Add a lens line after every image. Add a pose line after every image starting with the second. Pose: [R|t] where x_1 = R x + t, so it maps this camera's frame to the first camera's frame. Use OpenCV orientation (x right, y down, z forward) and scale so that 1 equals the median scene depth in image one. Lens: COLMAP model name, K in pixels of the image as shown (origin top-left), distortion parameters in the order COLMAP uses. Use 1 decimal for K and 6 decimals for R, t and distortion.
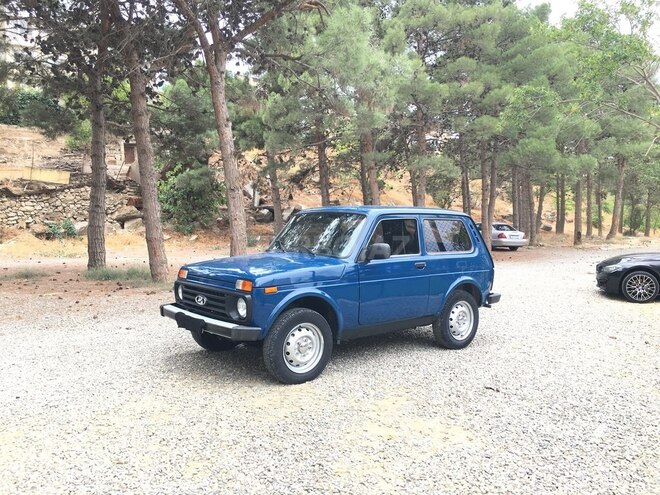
lens RADIAL K [[541.8, 0, 312.7], [0, 541.8, 251.7], [0, 0, 1]] dist [0.079266, -0.116702]
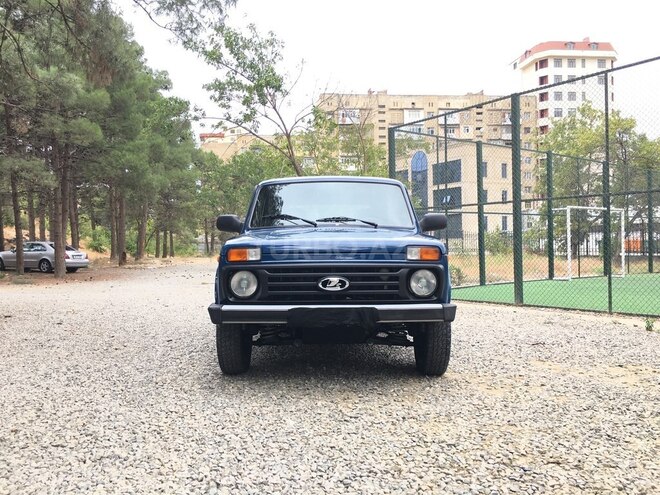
lens RADIAL K [[560.8, 0, 330.0], [0, 560.8, 247.5], [0, 0, 1]] dist [0.092078, -0.131155]
pose [[0.616021, -0.009491, 0.787672, -0.721485], [0.050677, 0.998334, -0.027604, 0.058619], [-0.786098, 0.056921, 0.615476, 0.527115]]
